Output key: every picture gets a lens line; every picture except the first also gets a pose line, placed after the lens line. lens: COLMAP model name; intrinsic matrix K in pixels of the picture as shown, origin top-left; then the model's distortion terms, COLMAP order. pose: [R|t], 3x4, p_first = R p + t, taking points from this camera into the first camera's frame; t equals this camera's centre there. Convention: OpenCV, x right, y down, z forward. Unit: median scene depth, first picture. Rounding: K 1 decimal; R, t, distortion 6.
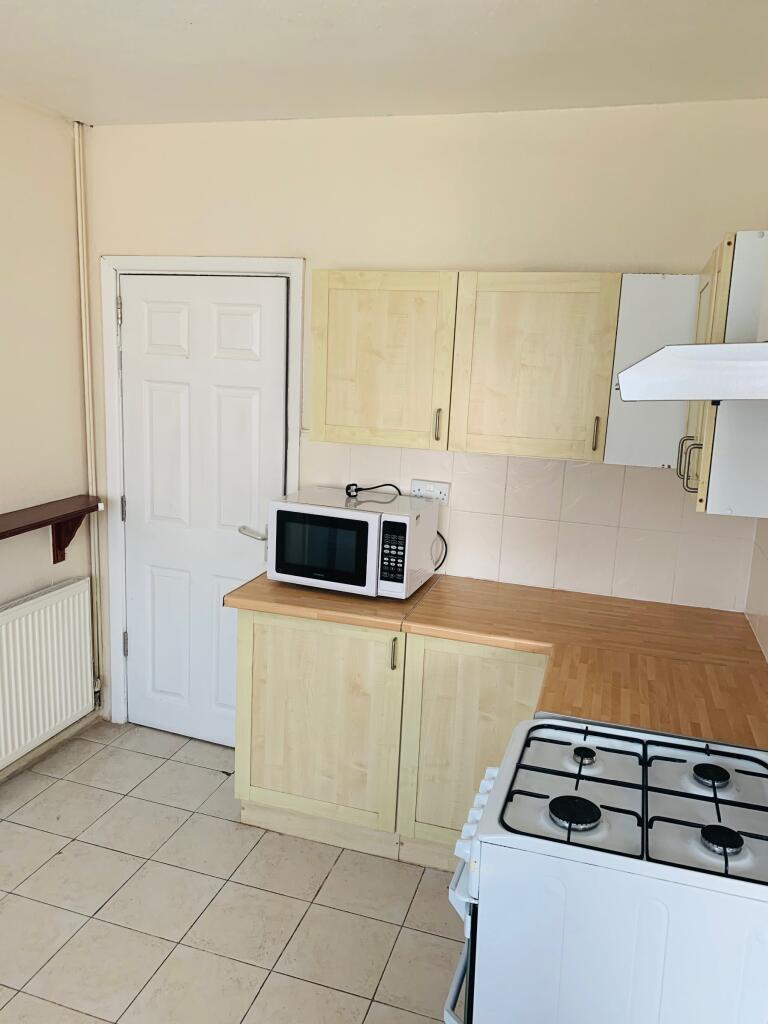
lens RADIAL K [[790.9, 0, 384.0], [0, 790.9, 512.0], [0, 0, 1]] dist [0.129342, -0.187328]
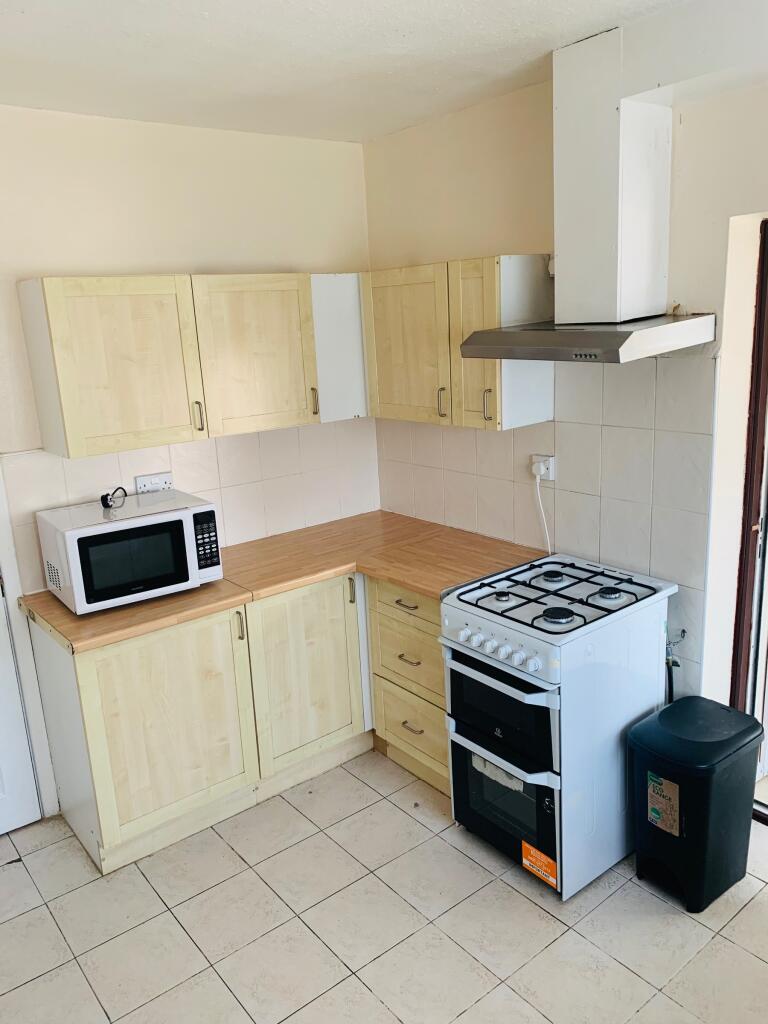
lens RADIAL K [[790.9, 0, 384.0], [0, 790.9, 512.0], [0, 0, 1]] dist [0.129342, -0.187328]
pose [[0.560027, -0.274304, 0.781746, -0.687640], [0.234523, 0.957490, 0.167963, -0.110586], [-0.794587, 0.089274, 0.600551, 0.157216]]
